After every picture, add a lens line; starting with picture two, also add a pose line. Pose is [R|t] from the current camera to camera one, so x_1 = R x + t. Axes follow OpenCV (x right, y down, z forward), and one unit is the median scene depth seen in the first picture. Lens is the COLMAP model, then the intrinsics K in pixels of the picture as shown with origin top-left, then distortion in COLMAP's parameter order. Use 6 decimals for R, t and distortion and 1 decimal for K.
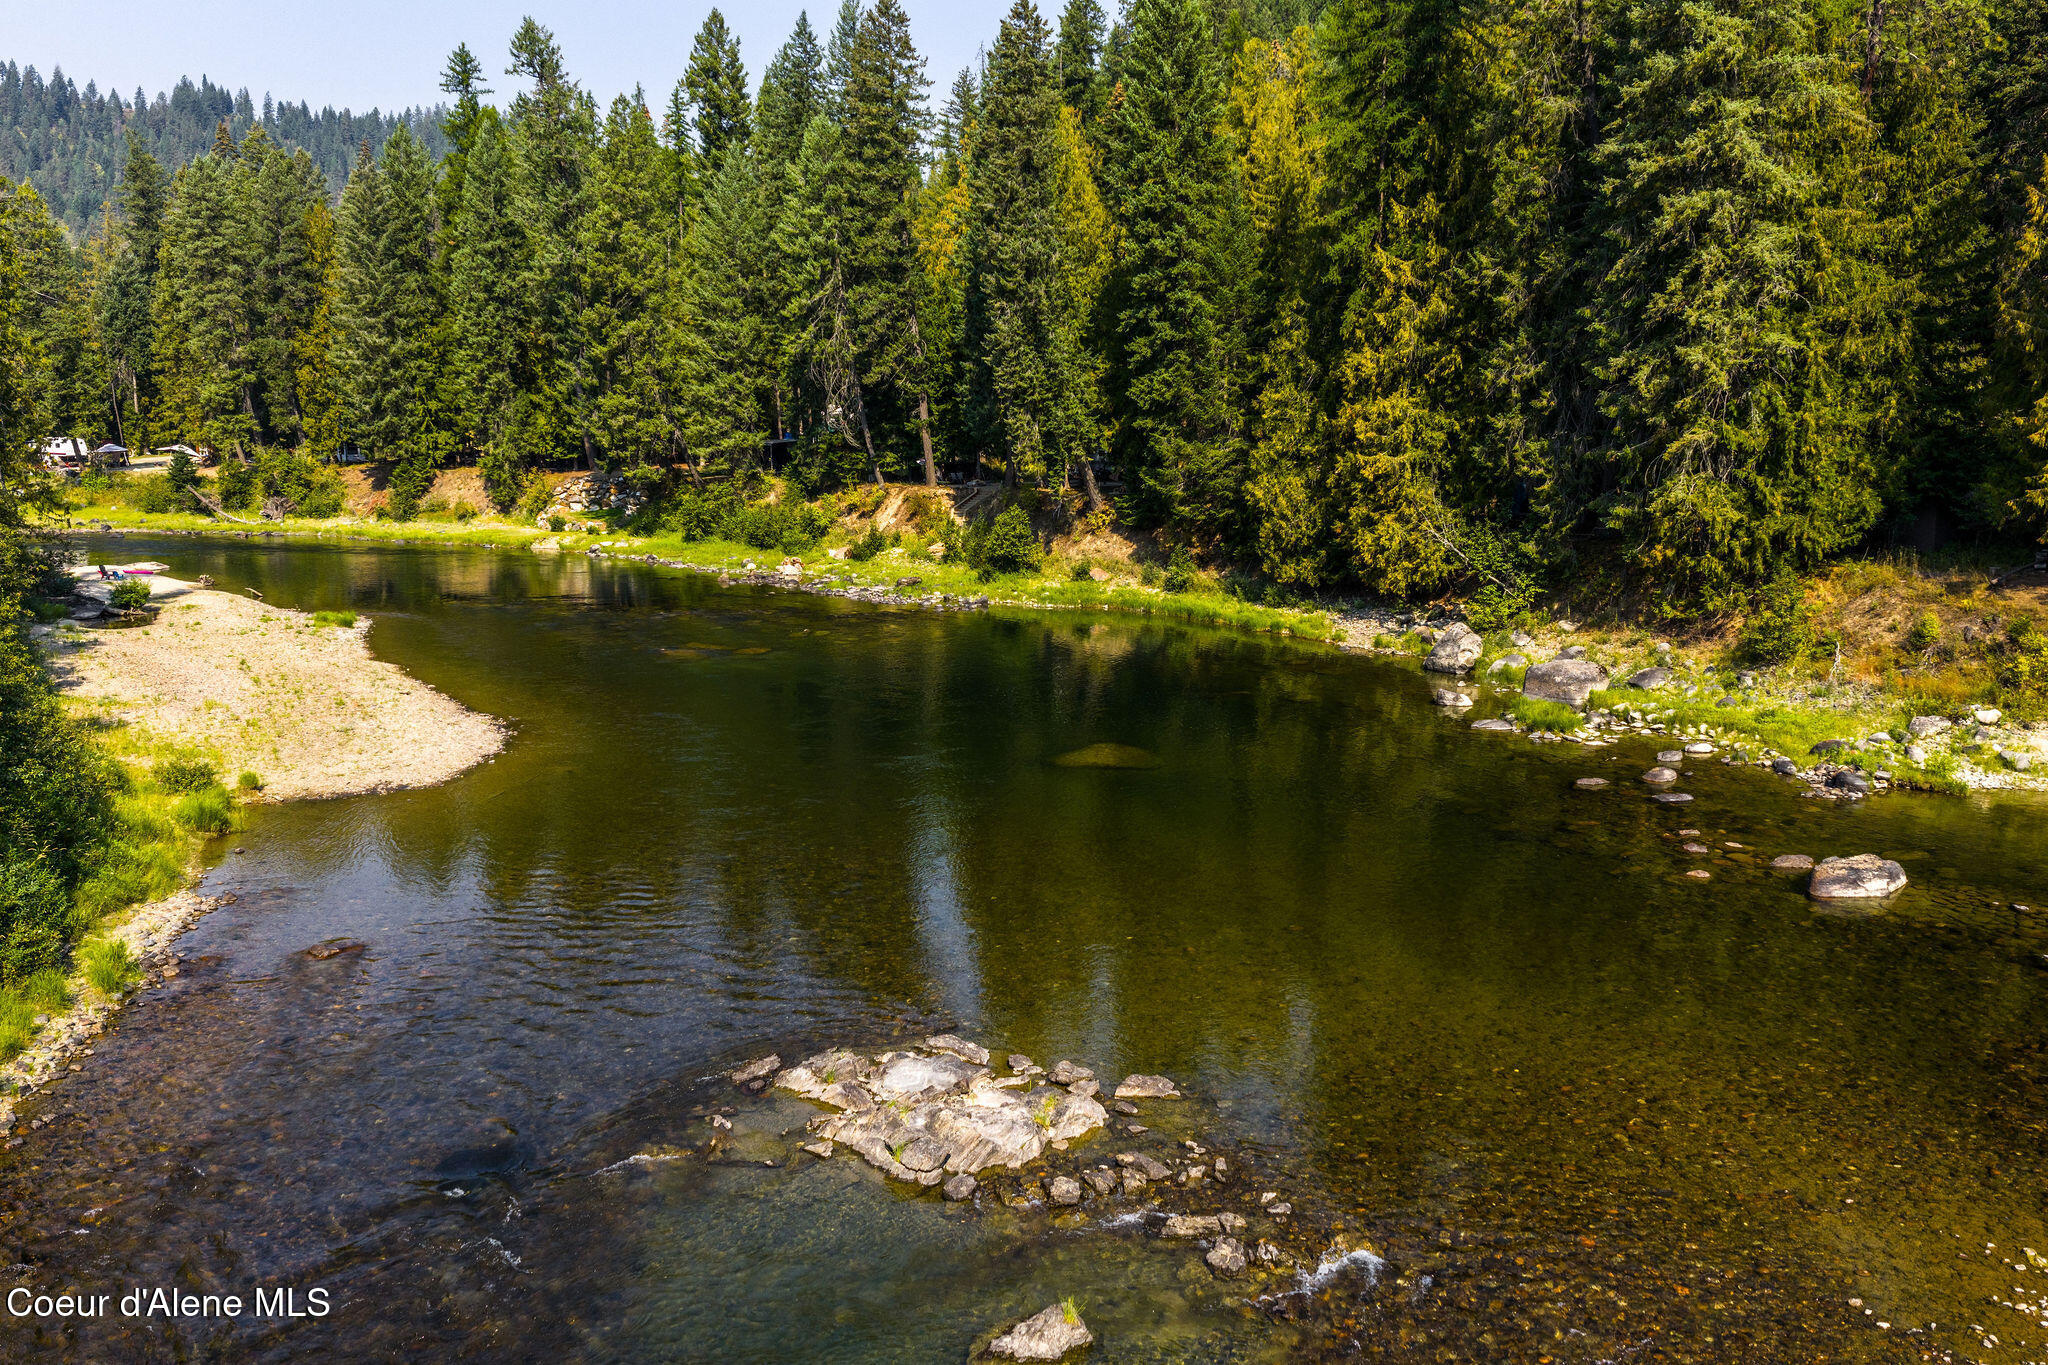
lens RADIAL K [[1681.5, 0, 1024.0], [0, 1681.5, 682.5], [0, 0, 1]] dist [0.031155, -0.049225]
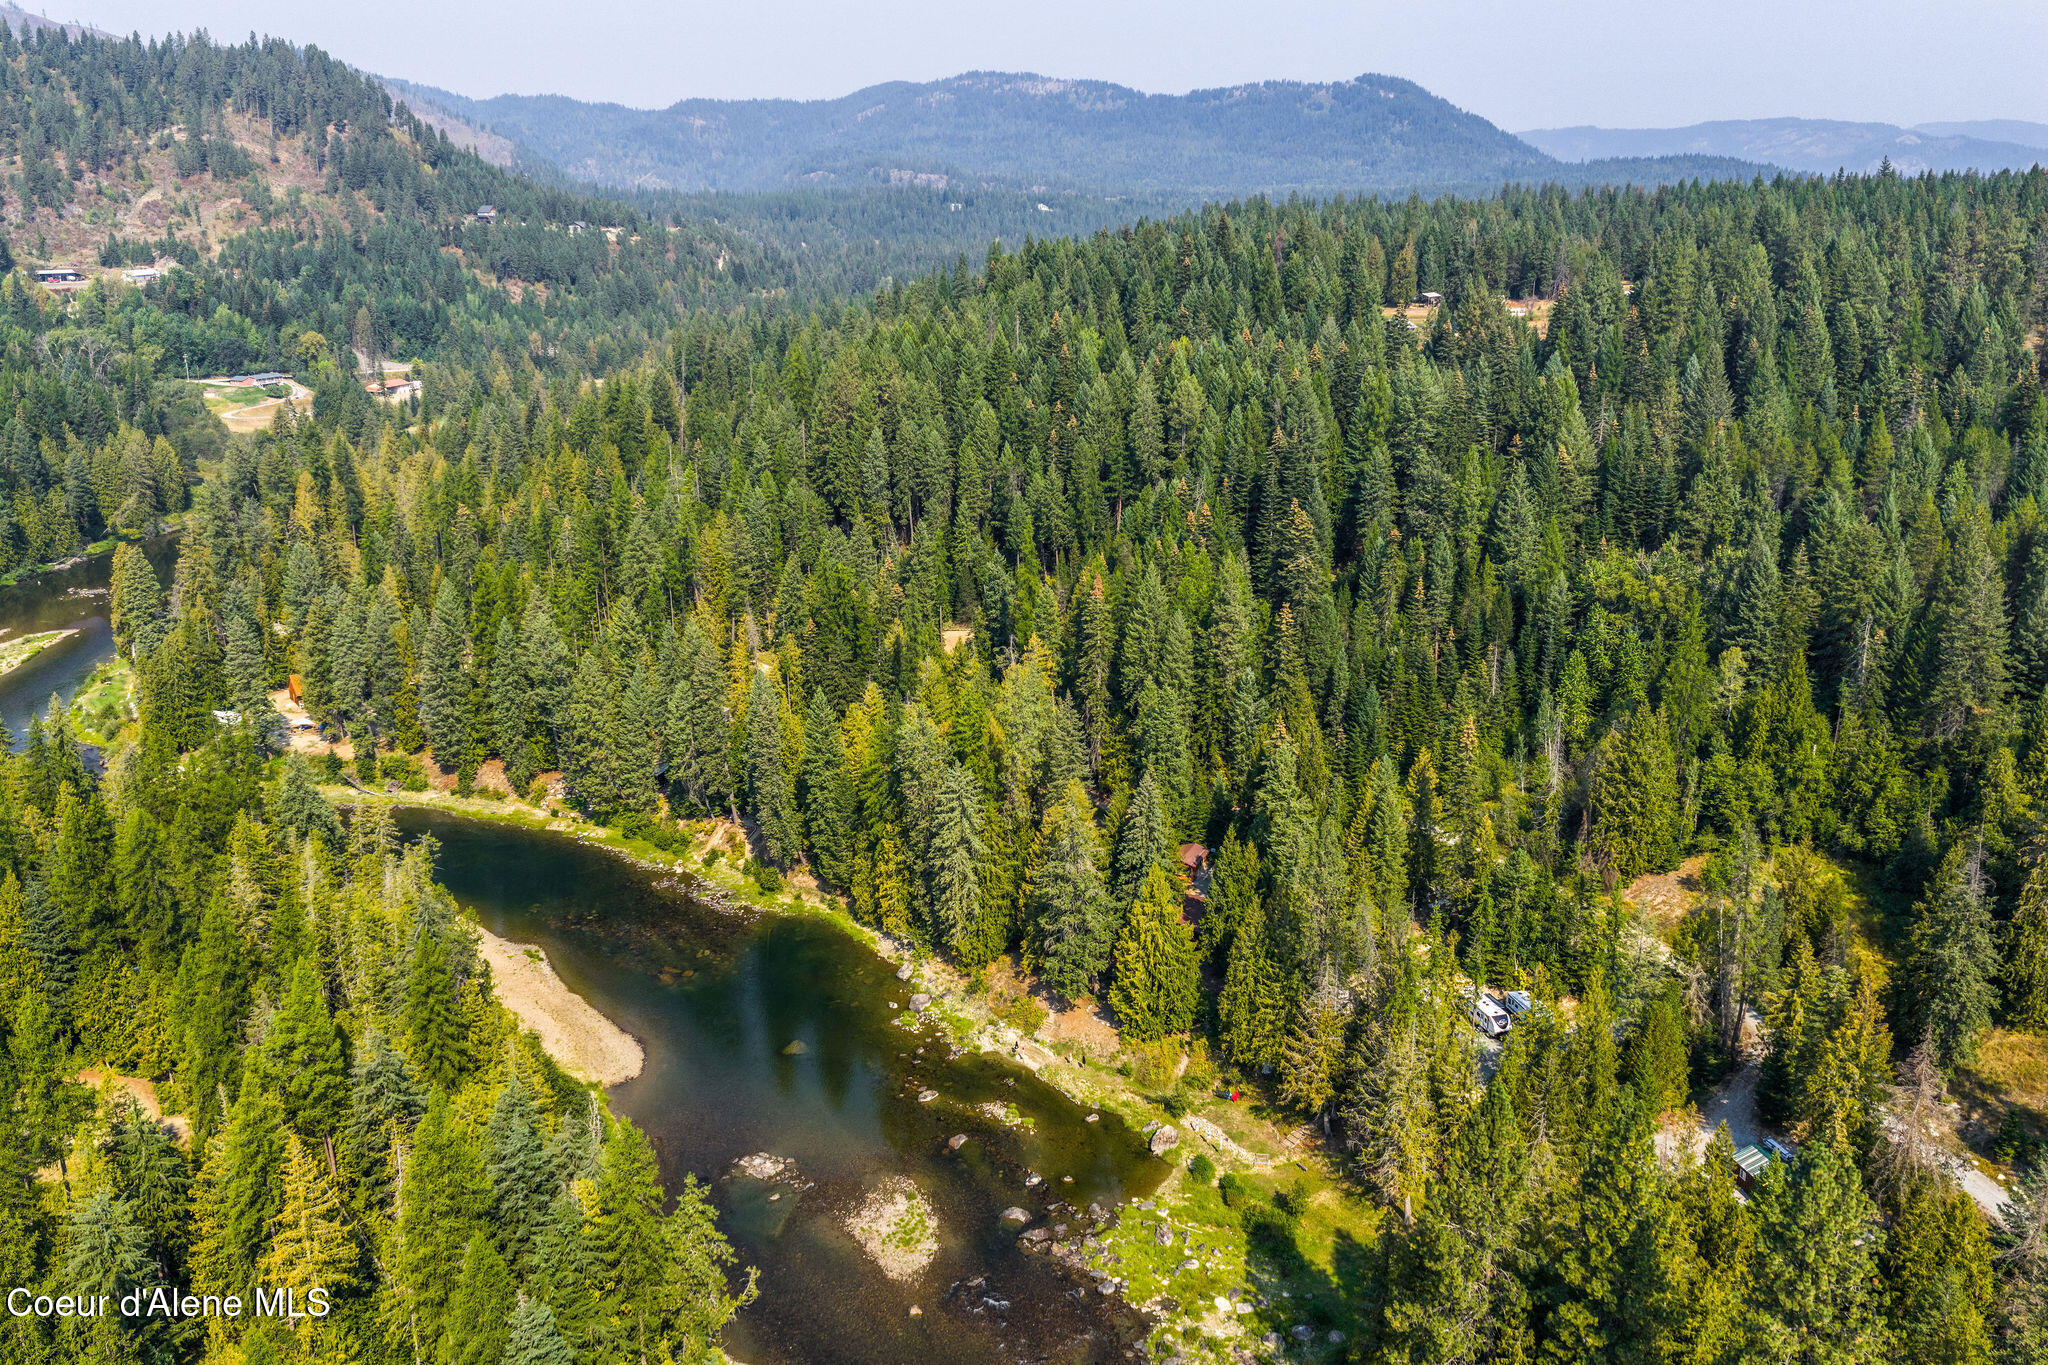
lens RADIAL K [[1681.5, 0, 1024.0], [0, 1681.5, 682.5], [0, 0, 1]] dist [0.031155, -0.049225]
pose [[0.990790, -0.046122, 0.127308, 0.051315], [0.029493, 0.991135, 0.129542, -0.579175], [-0.132154, -0.124595, 0.983367, -1.287147]]
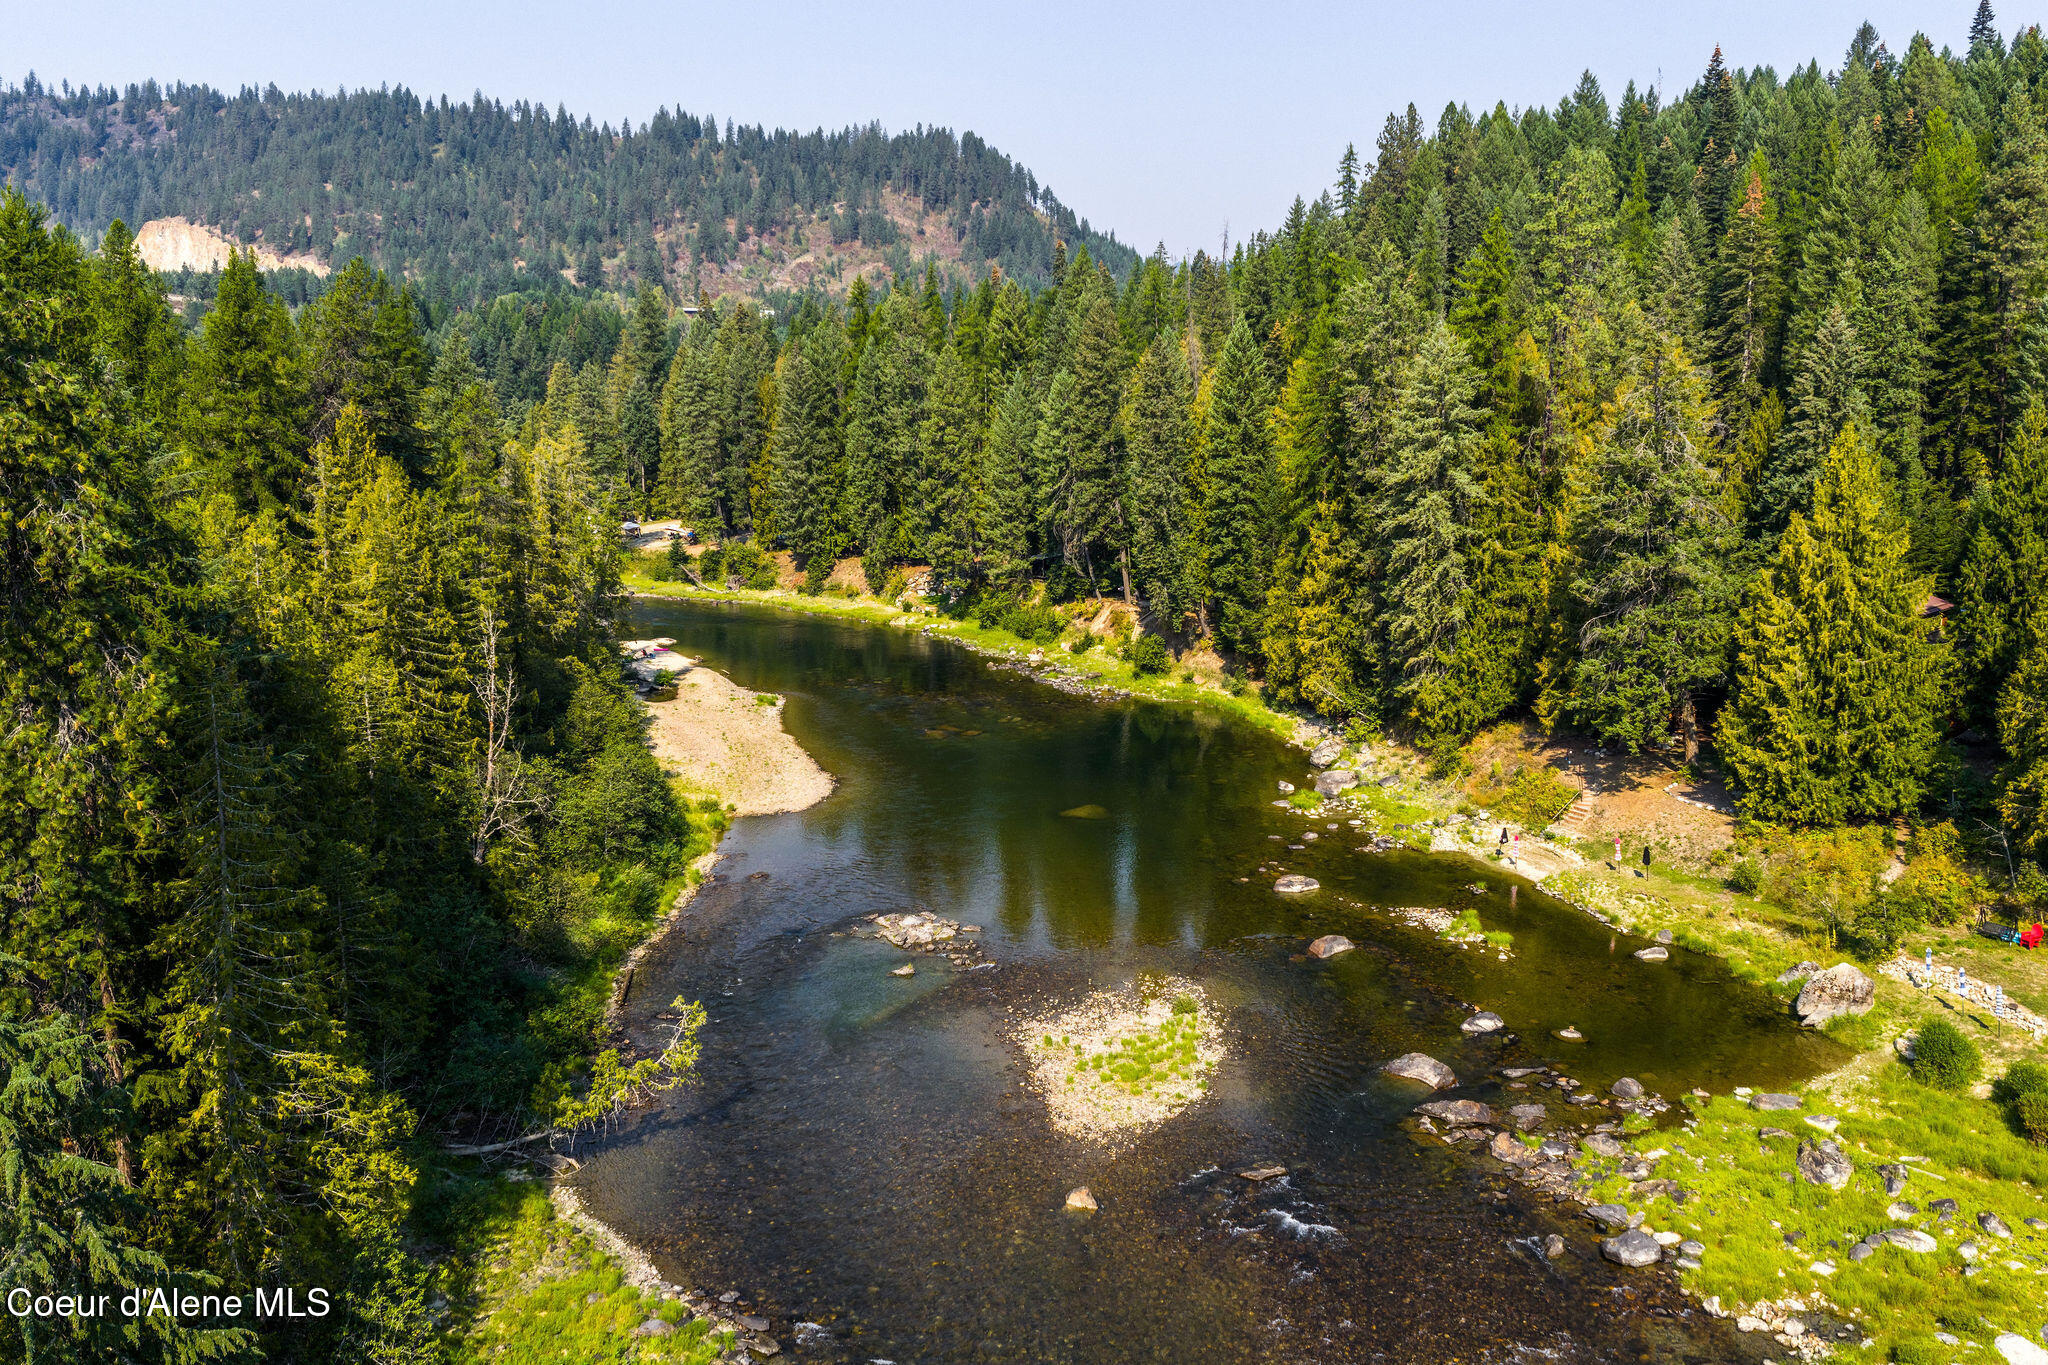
lens RADIAL K [[1681.5, 0, 1024.0], [0, 1681.5, 682.5], [0, 0, 1]] dist [0.031155, -0.049225]
pose [[0.970990, 0.035228, -0.236512, 0.210196], [-0.029651, 0.999193, 0.027095, -0.079094], [0.237275, -0.019296, 0.971251, -0.506005]]
